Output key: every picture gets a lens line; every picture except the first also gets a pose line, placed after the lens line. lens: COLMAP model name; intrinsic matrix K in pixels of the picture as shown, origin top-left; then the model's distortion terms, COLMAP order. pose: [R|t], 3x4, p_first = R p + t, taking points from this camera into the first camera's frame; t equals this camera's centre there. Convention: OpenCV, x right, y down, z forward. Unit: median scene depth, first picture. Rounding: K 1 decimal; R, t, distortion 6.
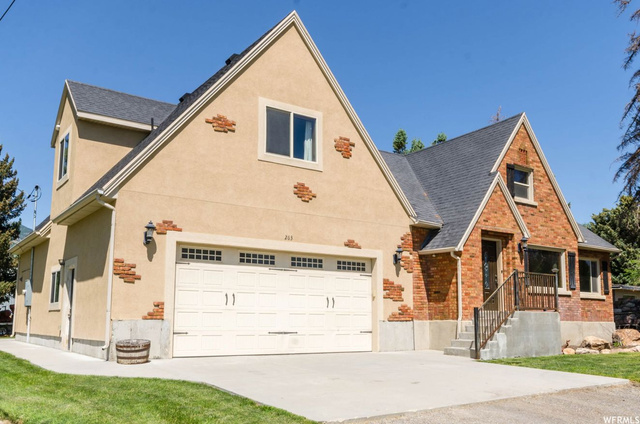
lens RADIAL K [[563.6, 0, 316.8], [0, 563.6, 212.0], [0, 0, 1]] dist [-0.006652, 0.000454]
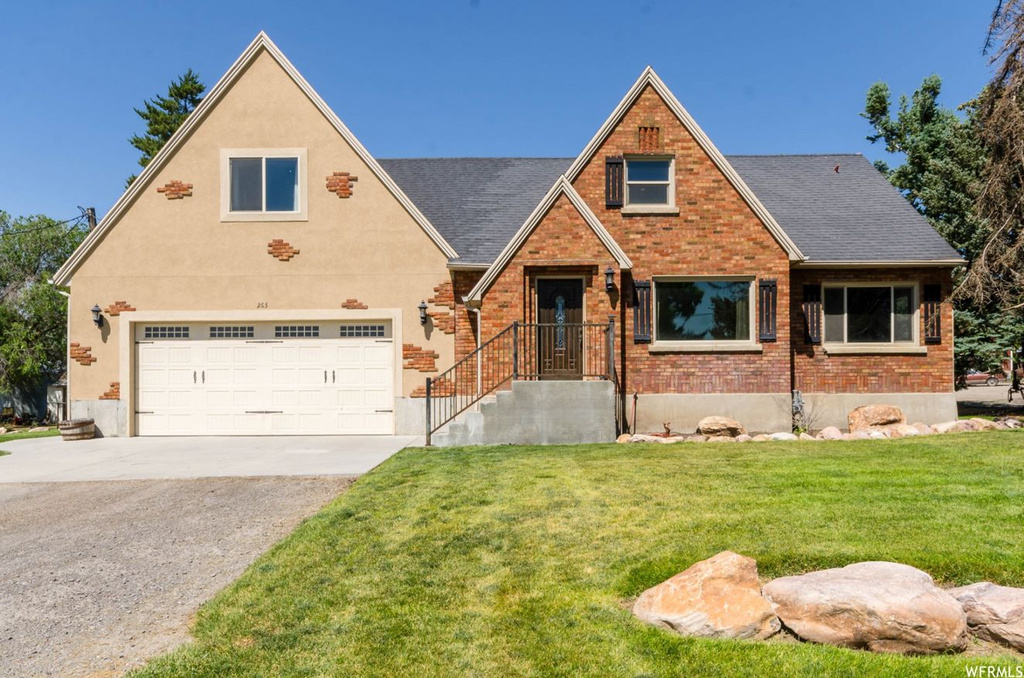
lens RADIAL K [[765.4, 0, 514.0], [0, 765.4, 339.9], [0, 0, 1]] dist [0.001133, 0.003004]
pose [[0.821047, -0.056723, -0.568035, 0.875830], [0.119953, 0.989978, 0.074525, 0.053132], [0.558115, -0.129326, 0.819623, 0.219796]]
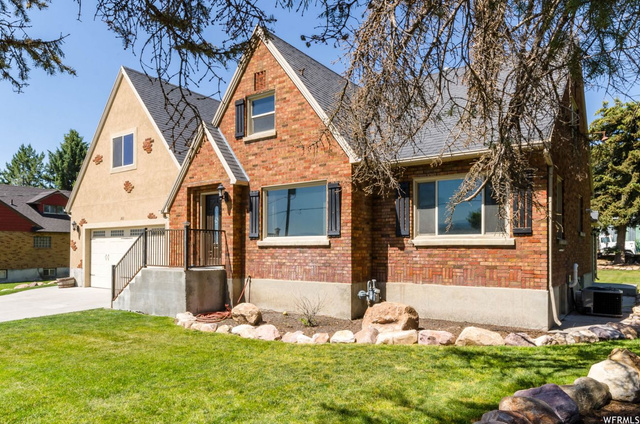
lens RADIAL K [[436.0, 0, 321.2], [0, 436.0, 222.2], [0, 0, 1]] dist [-0.002490, 0.000198]
pose [[0.343920, -0.066707, -0.936626, 1.191238], [0.179393, 0.983769, -0.004193, 0.149850], [0.921703, -0.166582, 0.350305, 1.006723]]
